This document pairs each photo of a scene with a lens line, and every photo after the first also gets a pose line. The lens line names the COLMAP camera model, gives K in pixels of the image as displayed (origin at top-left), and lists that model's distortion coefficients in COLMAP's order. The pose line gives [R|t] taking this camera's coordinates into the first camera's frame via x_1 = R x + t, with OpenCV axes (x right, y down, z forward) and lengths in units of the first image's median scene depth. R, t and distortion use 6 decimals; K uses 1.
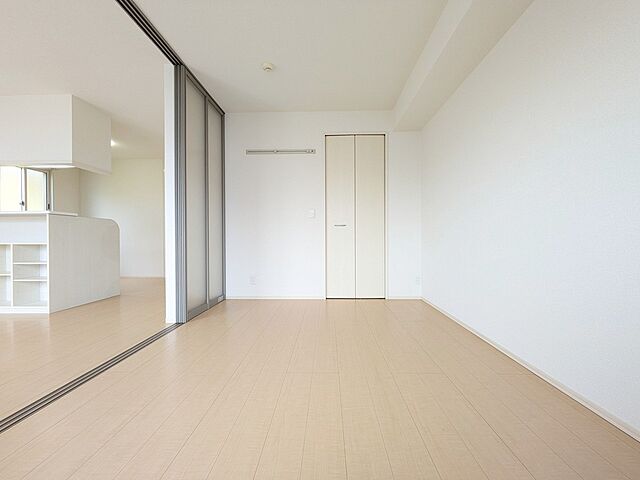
lens RADIAL K [[253.0, 0, 320.3], [0, 253.0, 240.7], [0, 0, 1]] dist [-0.000452, 0.000630]
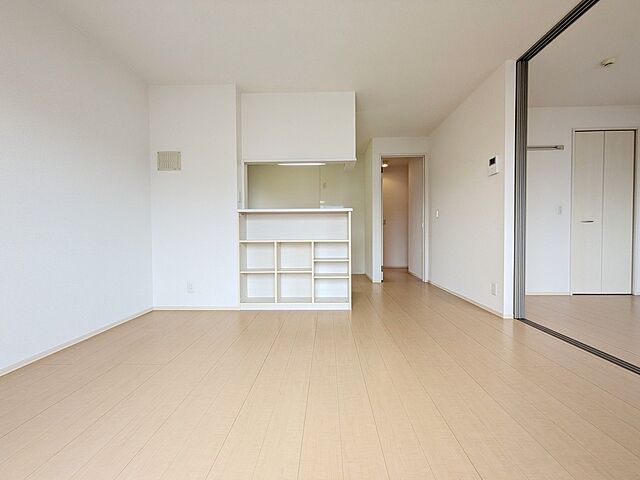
lens RADIAL K [[253.0, 0, 319.5], [0, 253.0, 239.4], [0, 0, 1]] dist [-0.000452, 0.000630]
pose [[0.999972, -0.004060, -0.006322, -0.981444], [0.004124, 0.999940, 0.010131, -0.003569], [0.006281, -0.010157, 0.999929, -0.007829]]
